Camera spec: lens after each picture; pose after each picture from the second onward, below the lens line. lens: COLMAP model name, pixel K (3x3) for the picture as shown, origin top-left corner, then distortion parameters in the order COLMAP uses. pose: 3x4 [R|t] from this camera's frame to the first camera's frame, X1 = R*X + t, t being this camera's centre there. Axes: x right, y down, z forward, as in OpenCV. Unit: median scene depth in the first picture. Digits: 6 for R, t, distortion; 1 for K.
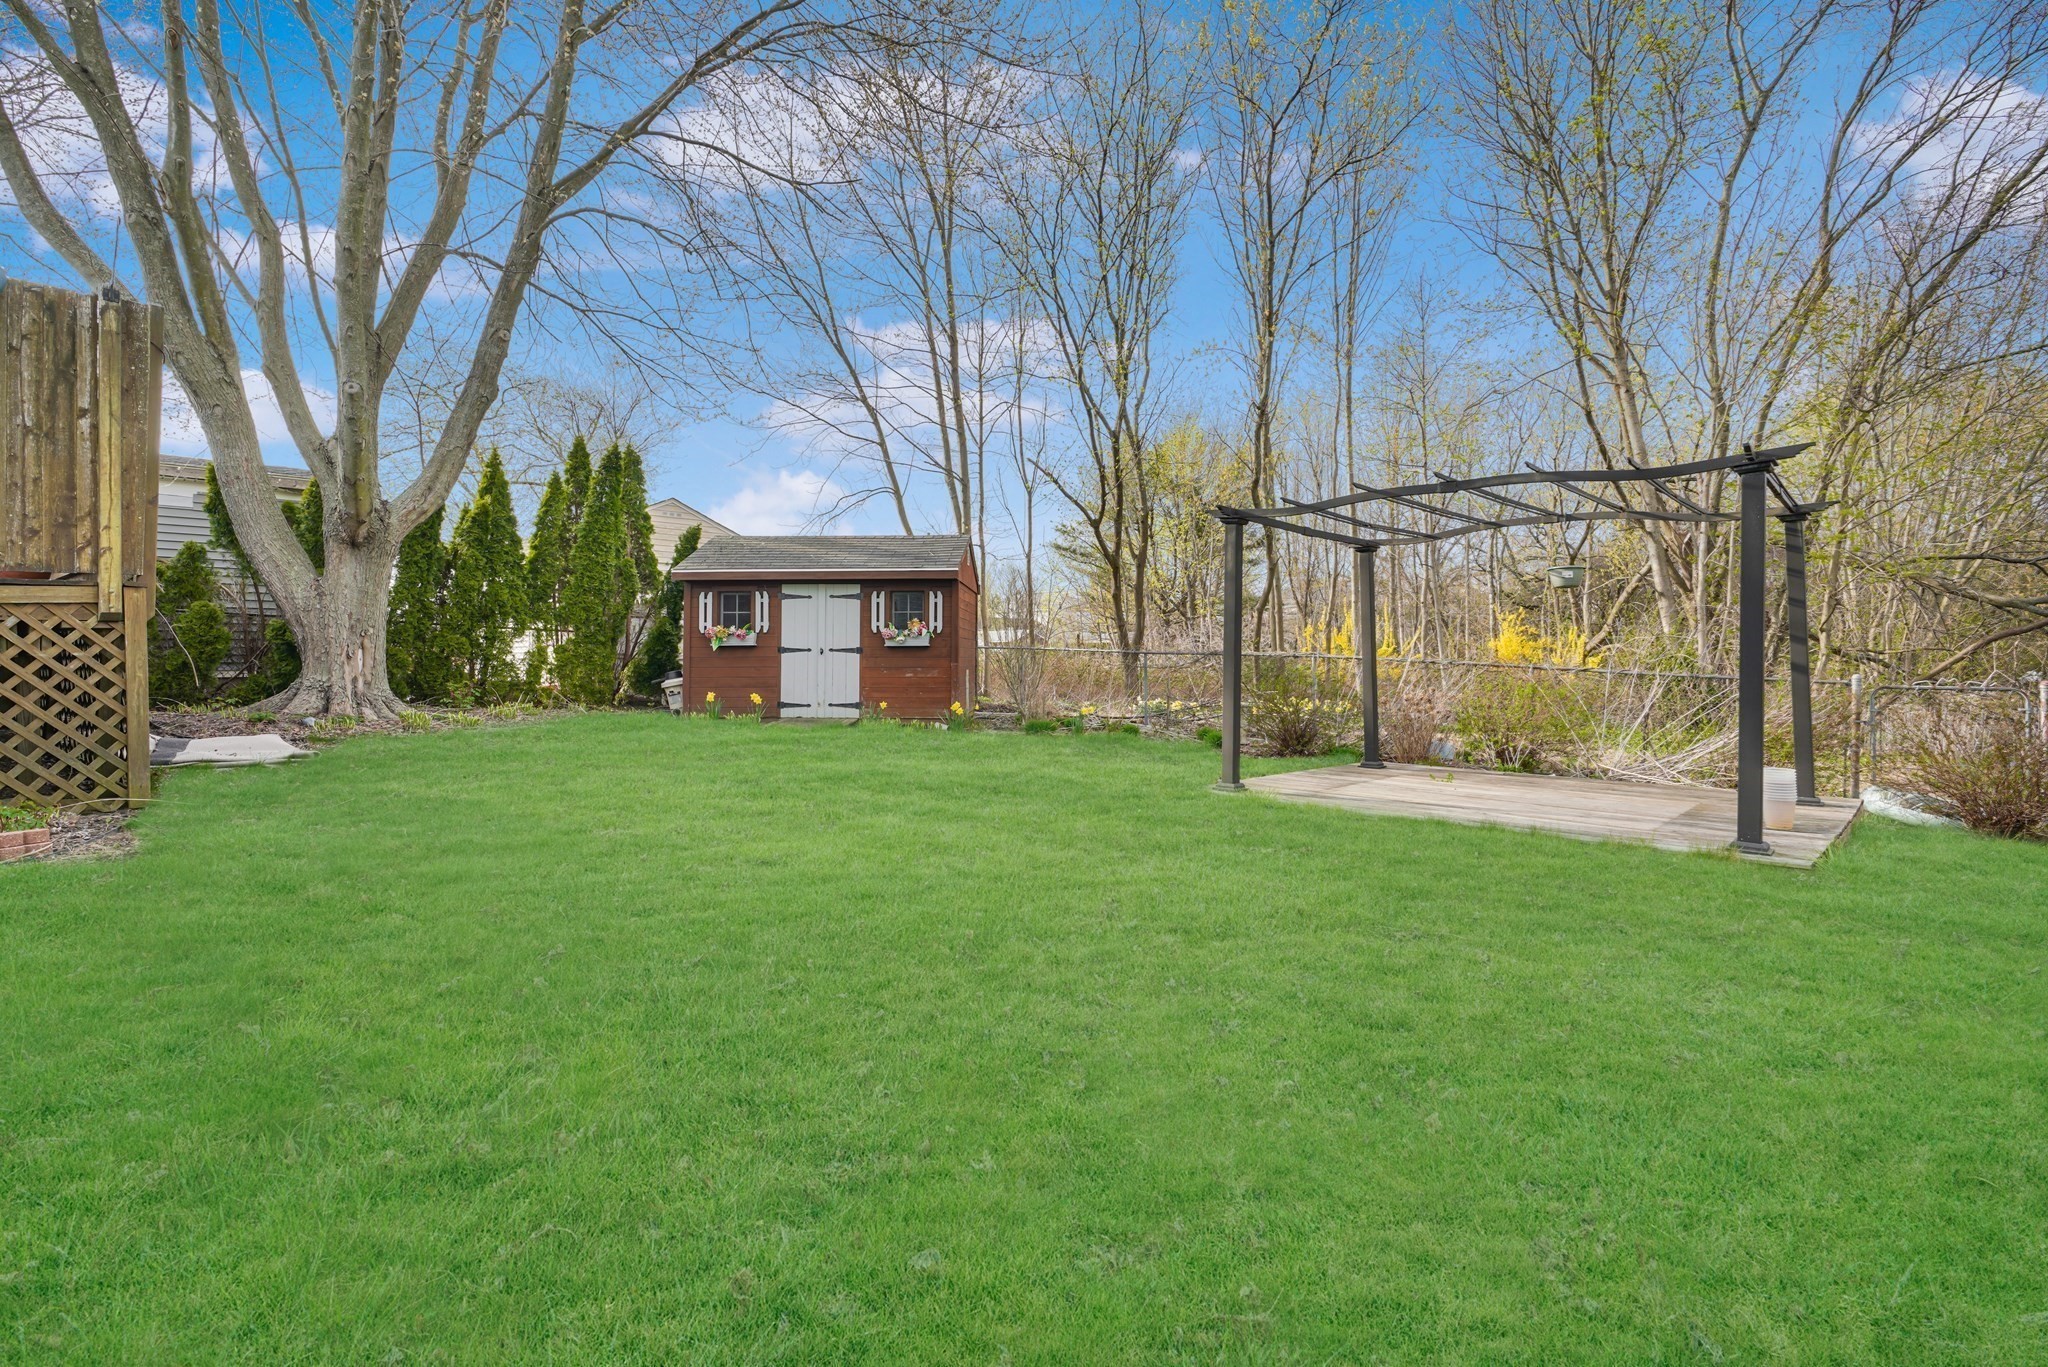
lens RADIAL K [[911.1, 0, 1014.4], [0, 911.1, 635.2], [0, 0, 1]] dist [-0.002397, -0.000115]
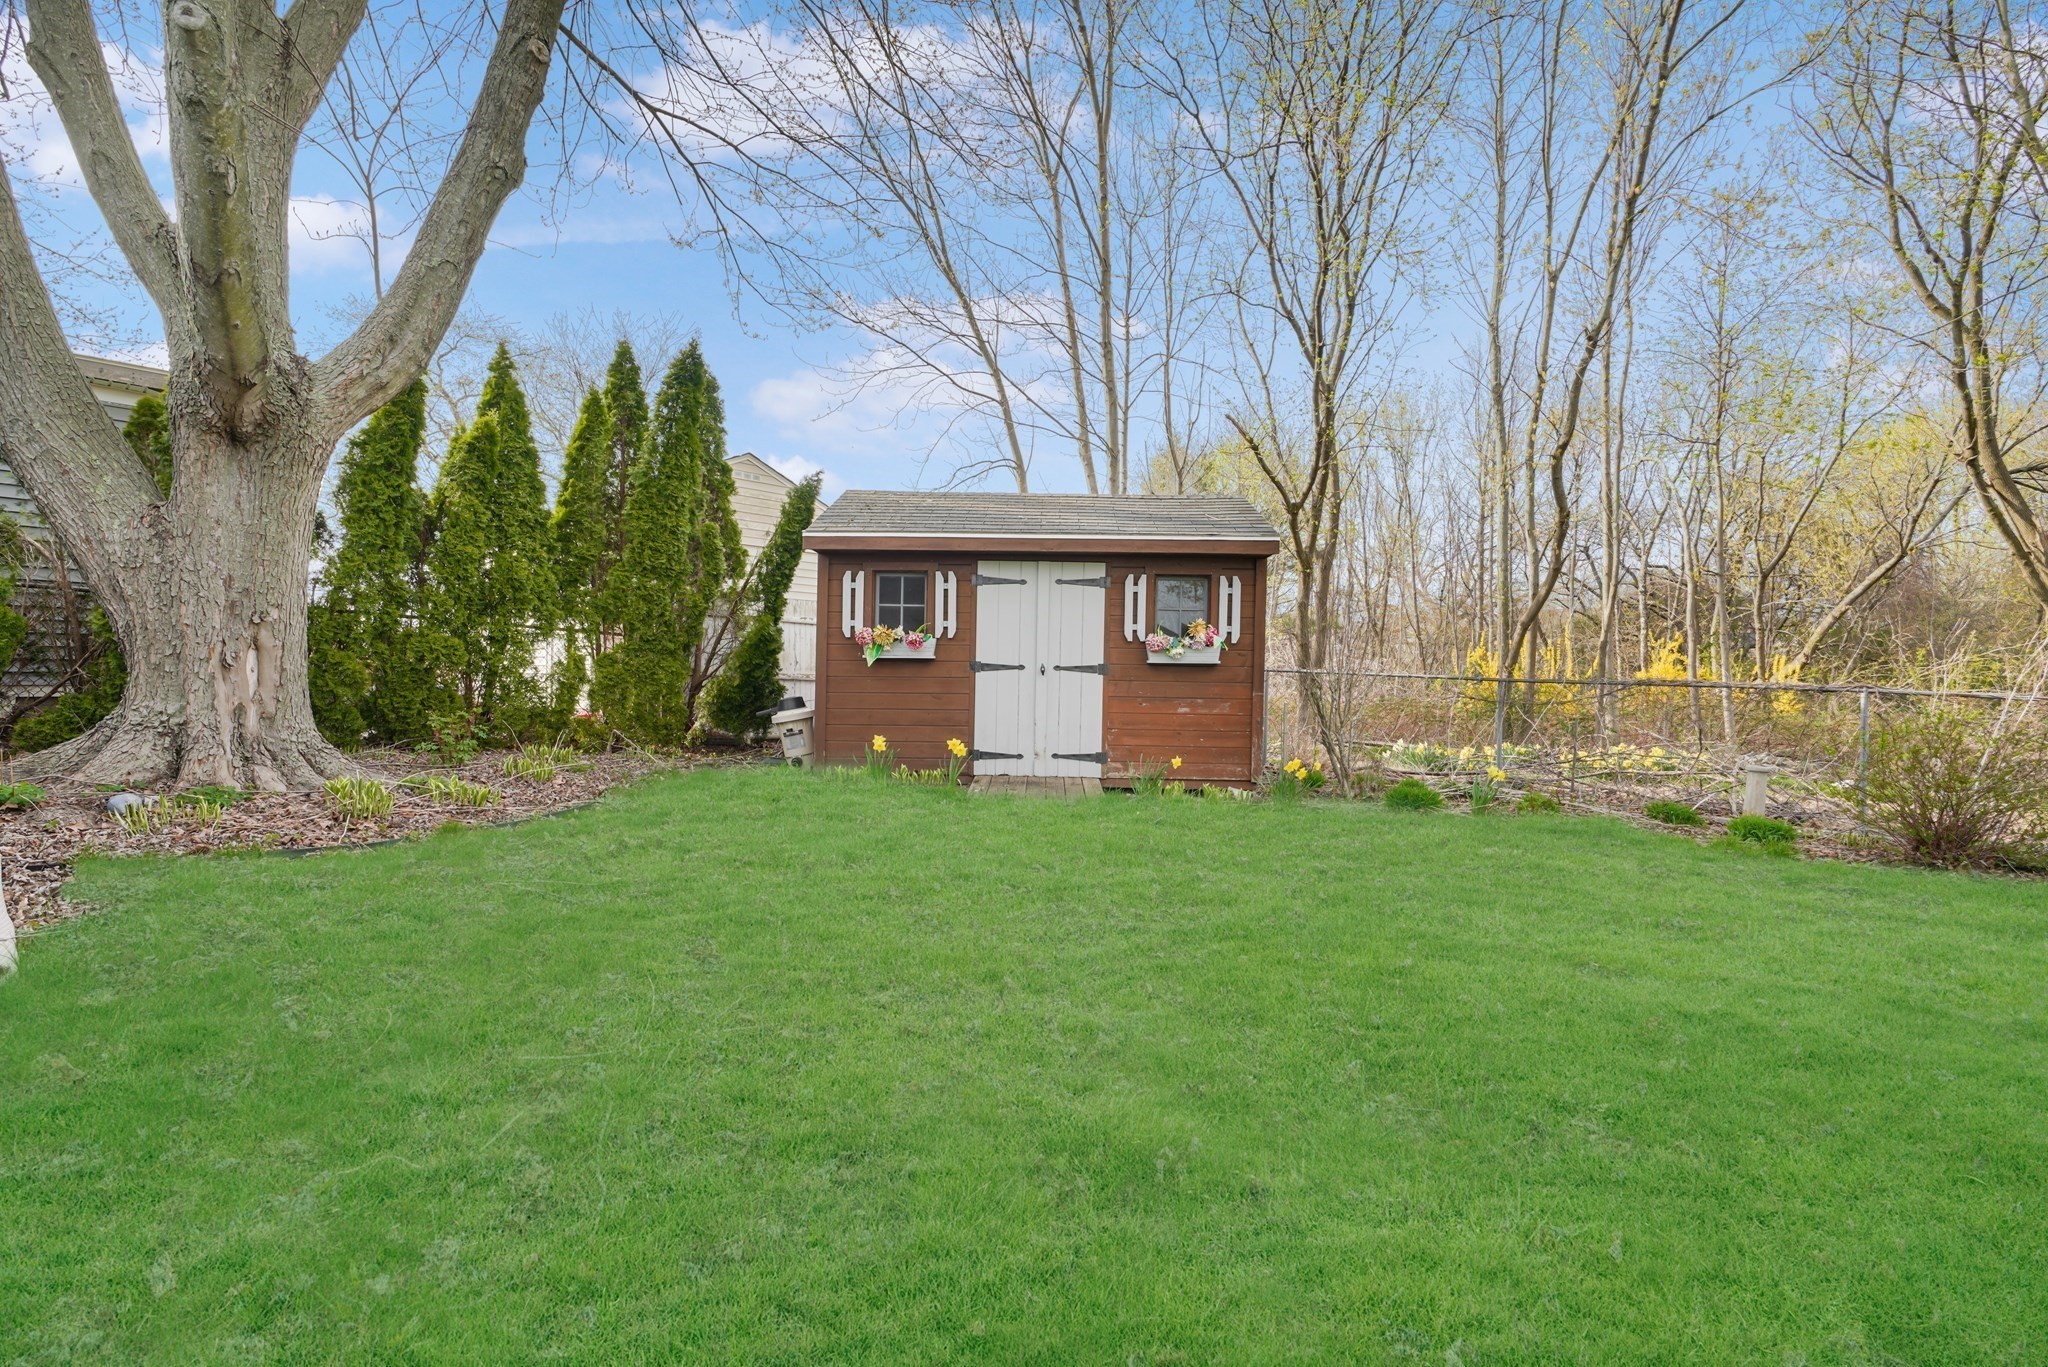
lens RADIAL K [[875.4, 0, 1014.8], [0, 875.4, 686.3], [0, 0, 1]] dist [-0.013557, 0.004809]
pose [[0.999301, 0.015682, 0.033939, -0.250004], [-0.016745, 0.999371, 0.031265, 0.010651], [-0.033428, -0.031811, 0.998935, 0.403526]]
